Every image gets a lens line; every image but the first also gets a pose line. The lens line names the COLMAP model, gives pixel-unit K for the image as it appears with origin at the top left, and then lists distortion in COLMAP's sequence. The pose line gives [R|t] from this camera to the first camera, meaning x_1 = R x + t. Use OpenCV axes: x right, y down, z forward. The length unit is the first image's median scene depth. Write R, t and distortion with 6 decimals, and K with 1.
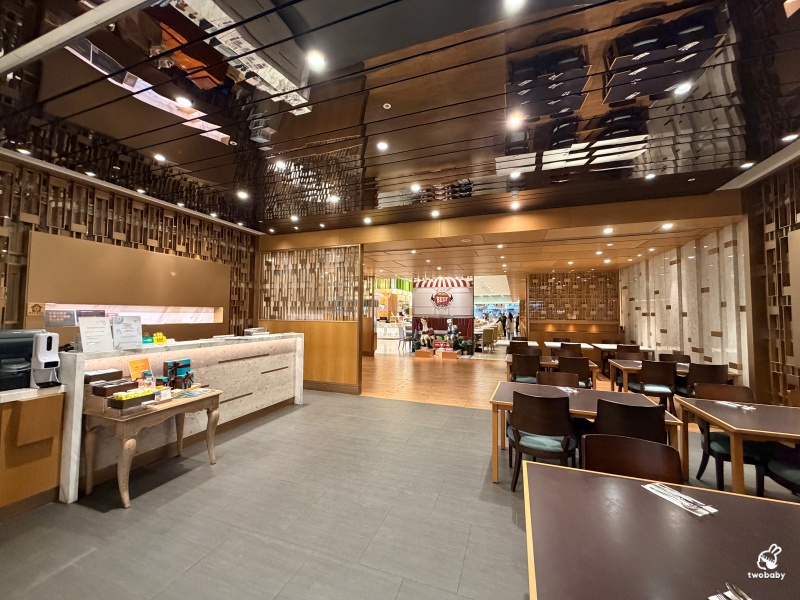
lens RADIAL K [[319.2, 0, 400.0], [0, 319.2, 300.0], [0, 0, 1]] dist [0.000575, 0.000011]
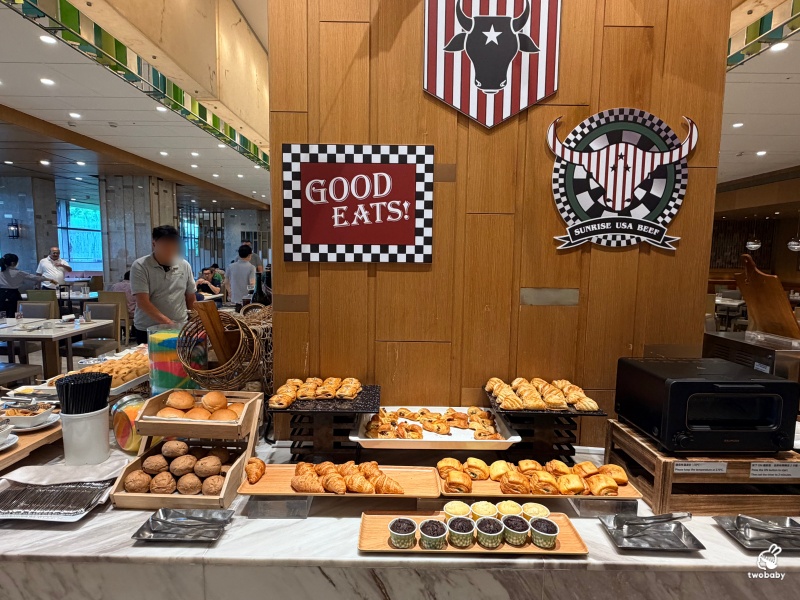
lens RADIAL K [[450.4, 0, 400.0], [0, 450.4, 300.0], [0, 0, 1]] dist [0.001377, -0.000584]
pose [[0.941038, -0.030690, 0.336906, -0.181649], [-0.018783, 0.989601, 0.142611, 0.050680], [-0.337779, -0.140530, 0.930675, 1.447027]]
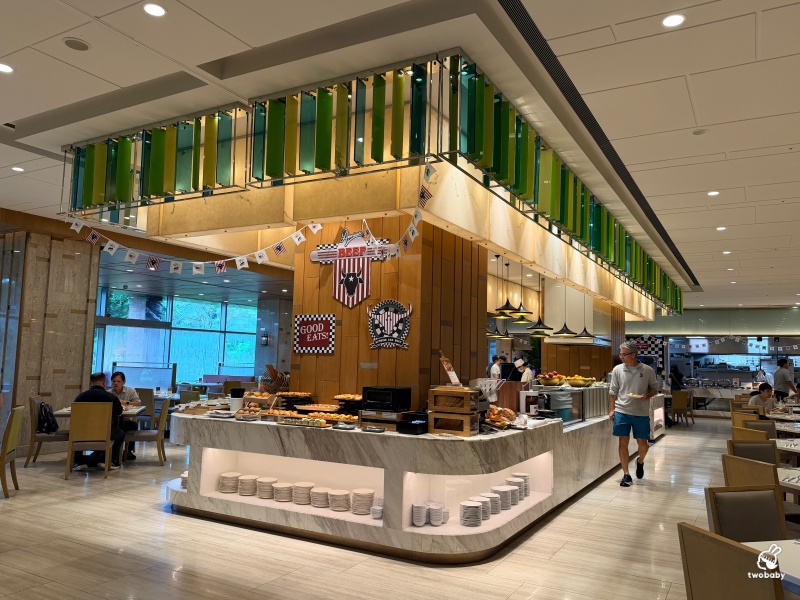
lens RADIAL K [[607.2, 0, 405.9], [0, 607.2, 302.4], [0, 0, 1]] dist [0.136944, -0.225625]
pose [[0.986761, -0.000868, -0.162178, 0.004832], [-0.008396, 0.998371, -0.056429, 0.044476], [0.161963, 0.057043, 0.985147, 1.087193]]
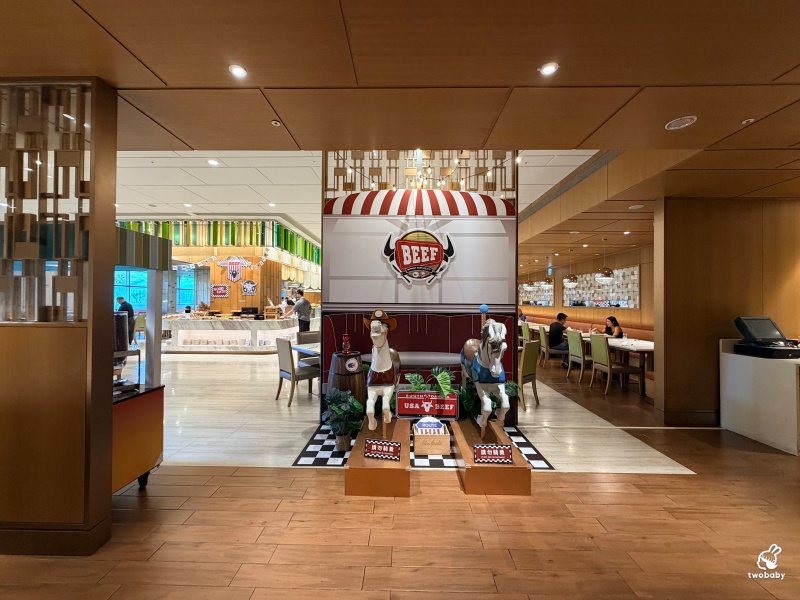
lens RADIAL K [[319.2, 0, 400.0], [0, 319.2, 300.0], [0, 0, 1]] dist [0.000575, 0.000011]
pose [[0.946290, -0.000750, 0.323318, 0.011329], [-0.011847, 0.999245, 0.036993, 0.031699], [-0.323102, -0.038837, 0.945567, 0.702996]]
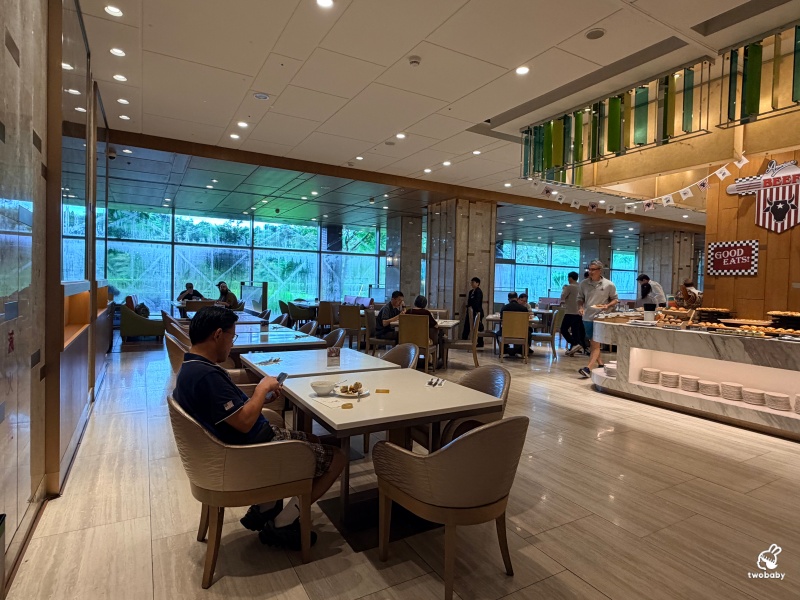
lens RADIAL K [[450.4, 0, 400.0], [0, 450.4, 300.0], [0, 0, 1]] dist [0.001377, -0.000584]
pose [[0.765253, 0.033260, -0.642869, -0.115521], [0.008494, 0.998056, 0.061747, 0.052989], [0.643673, -0.052713, 0.763483, 1.043612]]
